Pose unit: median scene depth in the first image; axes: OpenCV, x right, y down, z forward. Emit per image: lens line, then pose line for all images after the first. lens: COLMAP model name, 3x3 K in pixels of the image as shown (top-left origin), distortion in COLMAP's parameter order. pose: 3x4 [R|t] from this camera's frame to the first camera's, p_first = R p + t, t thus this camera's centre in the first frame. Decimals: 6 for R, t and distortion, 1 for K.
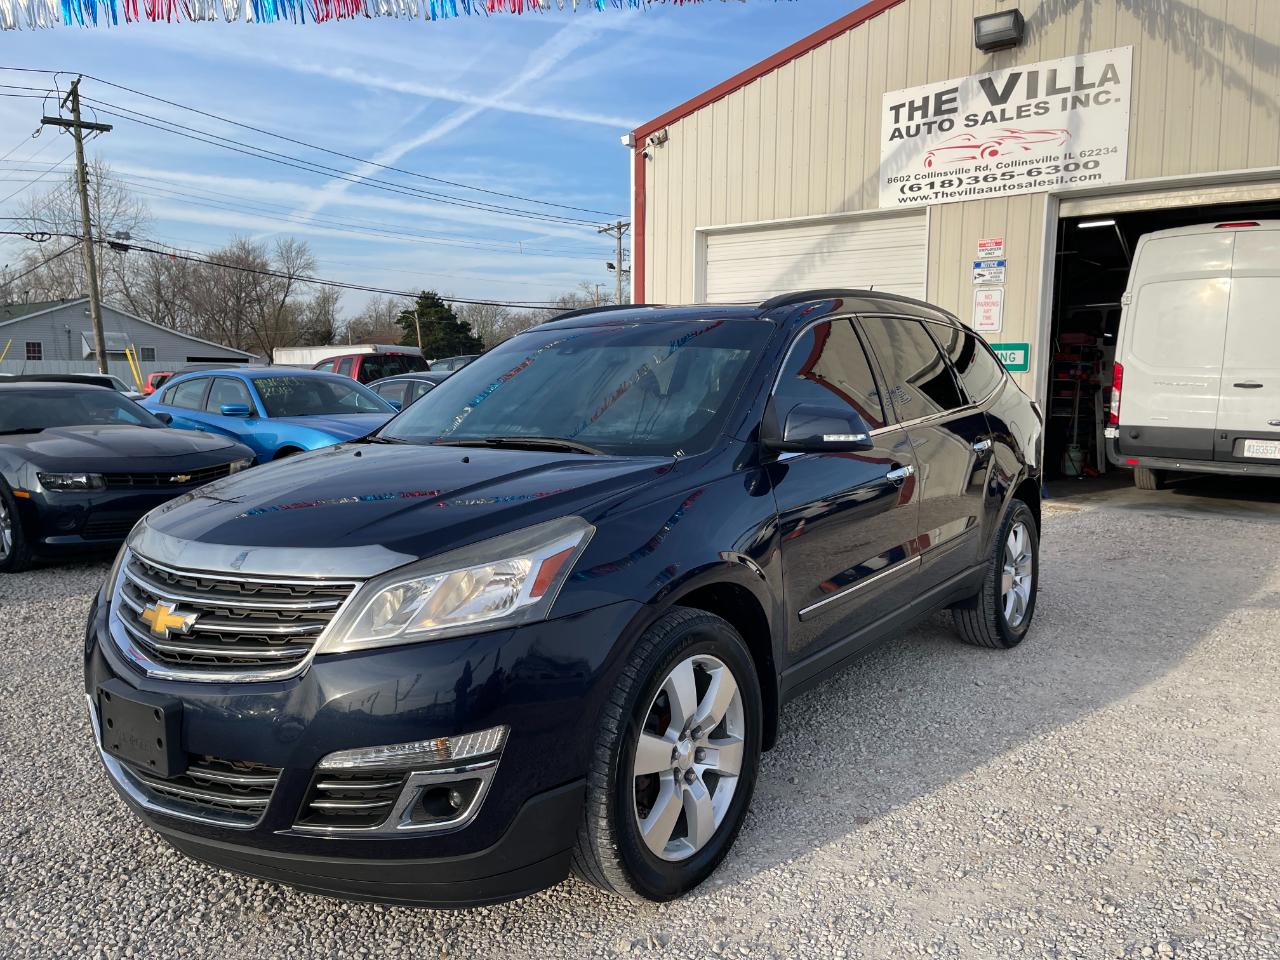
lens RADIAL K [[999.5, 0, 634.9], [0, 999.5, 489.0], [0, 0, 1]] dist [0.078977, -0.126244]
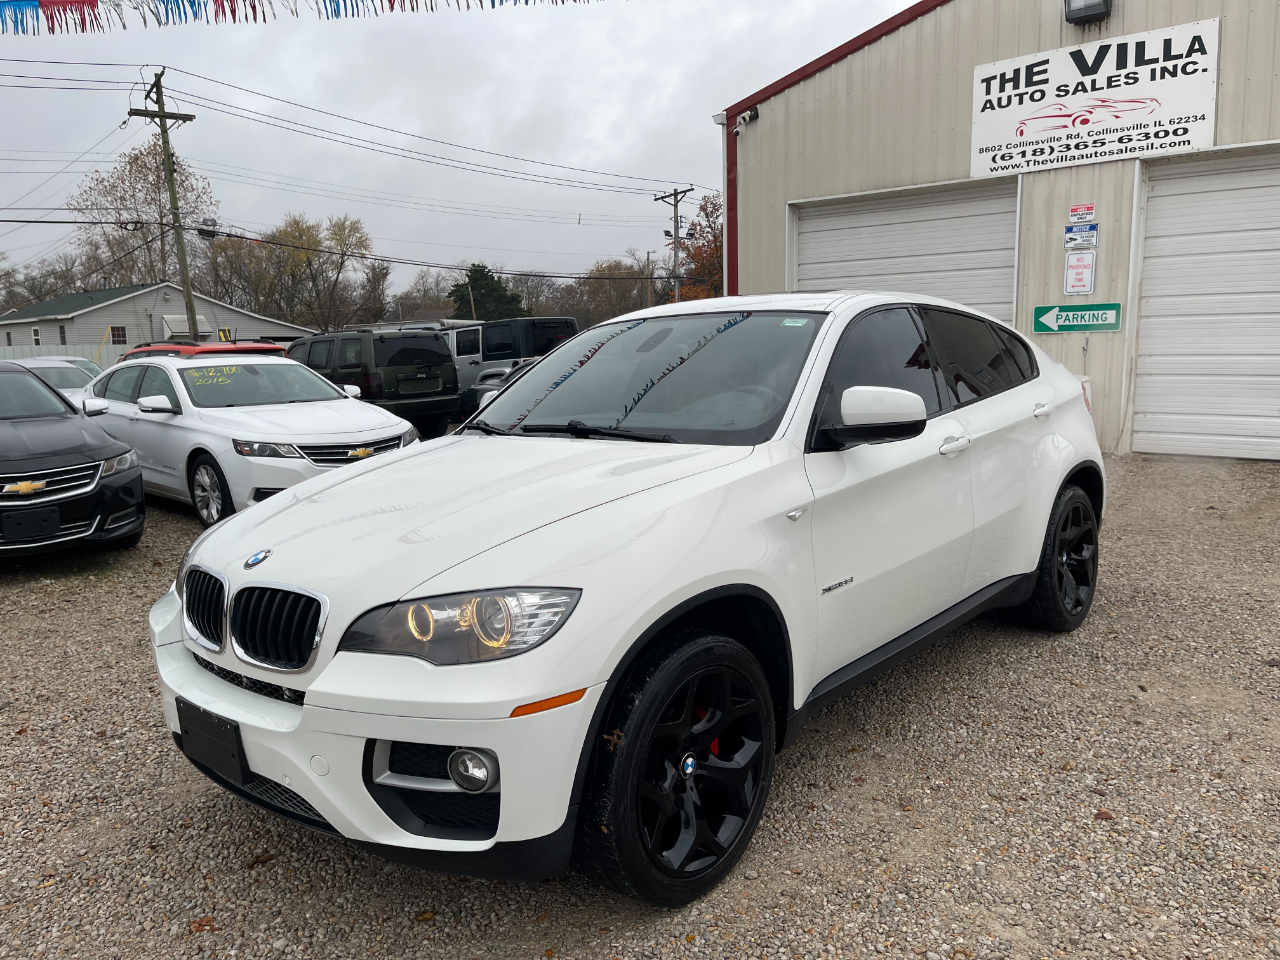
lens RADIAL K [[999.5, 0, 626.6], [0, 999.5, 497.9], [0, 0, 1]] dist [0.078977, -0.126244]
pose [[0.998323, -0.020352, -0.054186, -0.066780], [0.022562, 0.998925, 0.040499, 0.003869], [0.053304, -0.041654, 0.997709, -0.083665]]
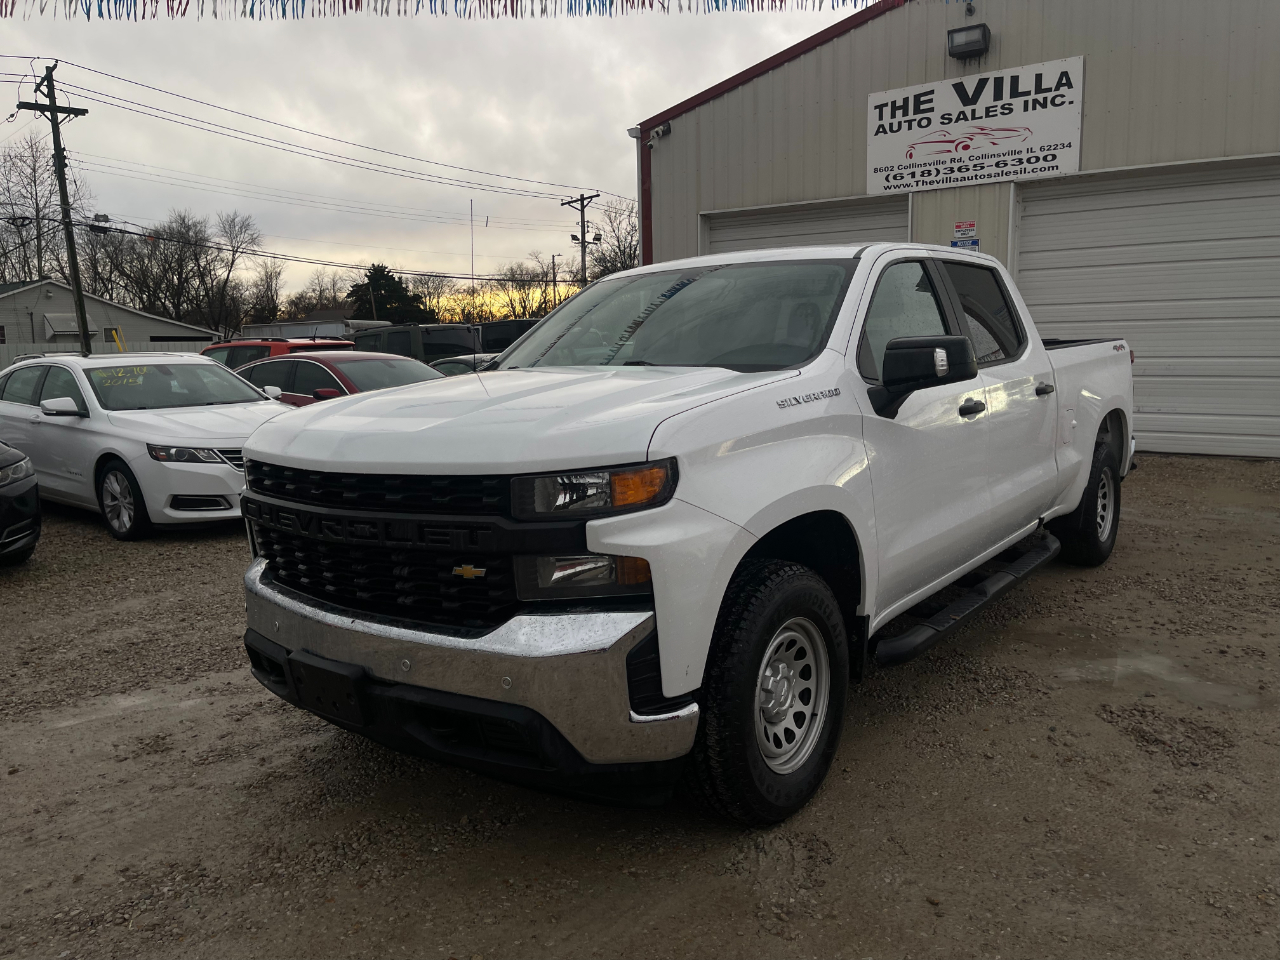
lens RADIAL K [[999.5, 0, 649.0], [0, 999.5, 477.0], [0, 0, 1]] dist [0.078977, -0.126244]
pose [[0.997435, -0.032237, 0.063906, -0.089684], [0.030962, 0.999303, 0.020850, 0.009923], [-0.064534, -0.018818, 0.997738, -0.133437]]
